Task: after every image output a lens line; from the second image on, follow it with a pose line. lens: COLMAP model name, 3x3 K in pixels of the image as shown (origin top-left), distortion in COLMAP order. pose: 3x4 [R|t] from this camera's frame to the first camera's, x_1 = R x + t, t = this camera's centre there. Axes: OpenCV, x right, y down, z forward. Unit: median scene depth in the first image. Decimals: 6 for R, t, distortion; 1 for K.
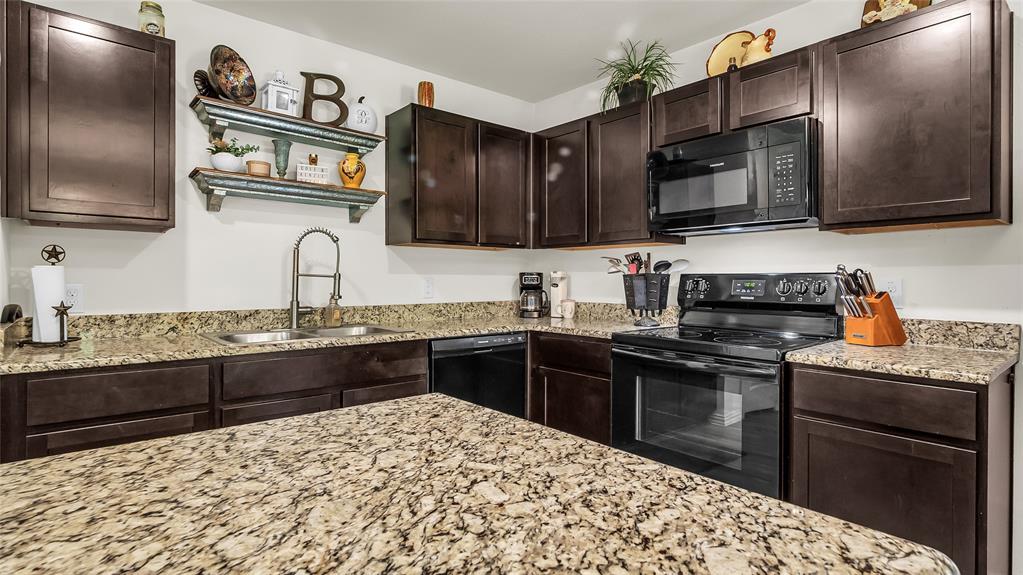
lens RADIAL K [[517.0, 0, 510.7], [0, 517.0, 281.3], [0, 0, 1]] dist [-0.005958, -0.000202]
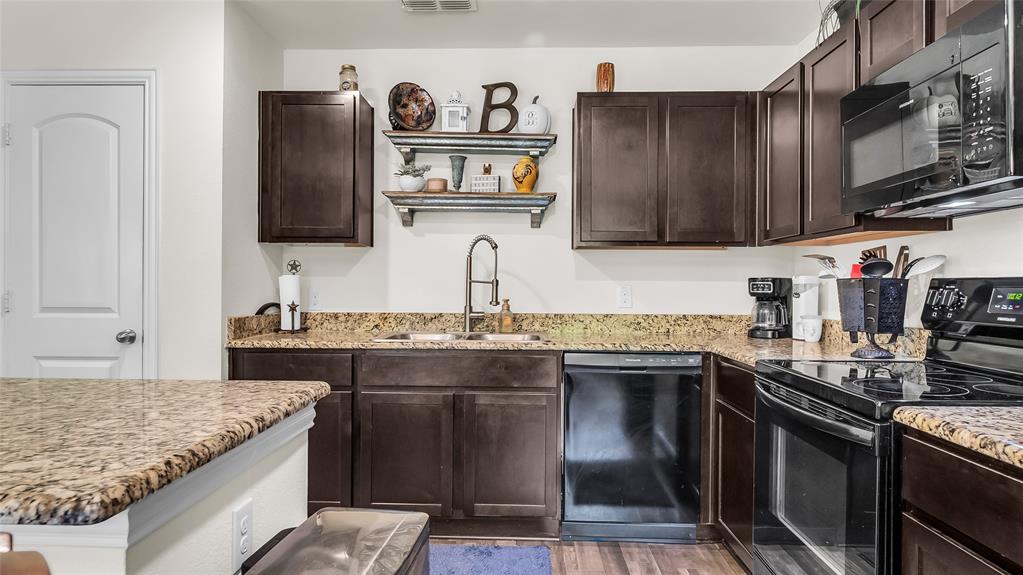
lens RADIAL K [[628.4, 0, 509.0], [0, 628.4, 292.9], [0, 0, 1]] dist [0.000240, 0.002722]
pose [[0.741296, 0.010316, -0.671099, 0.504934], [-0.006942, 0.999946, 0.007702, 0.000742], [0.671142, -0.001050, 0.741328, 0.103119]]
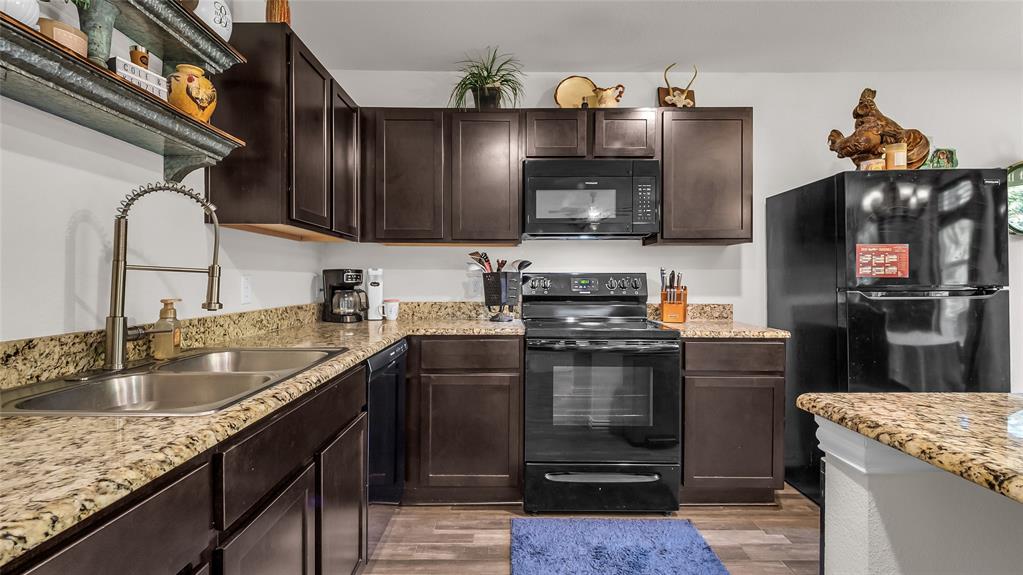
lens RADIAL K [[483.7, 0, 511.6], [0, 483.7, 281.8], [0, 0, 1]] dist [0.010529, -0.000607]
pose [[0.641858, -0.004086, 0.766813, -0.539316], [0.001232, 0.999990, 0.004298, 0.000693], [-0.766822, -0.001814, 0.641857, 0.376127]]
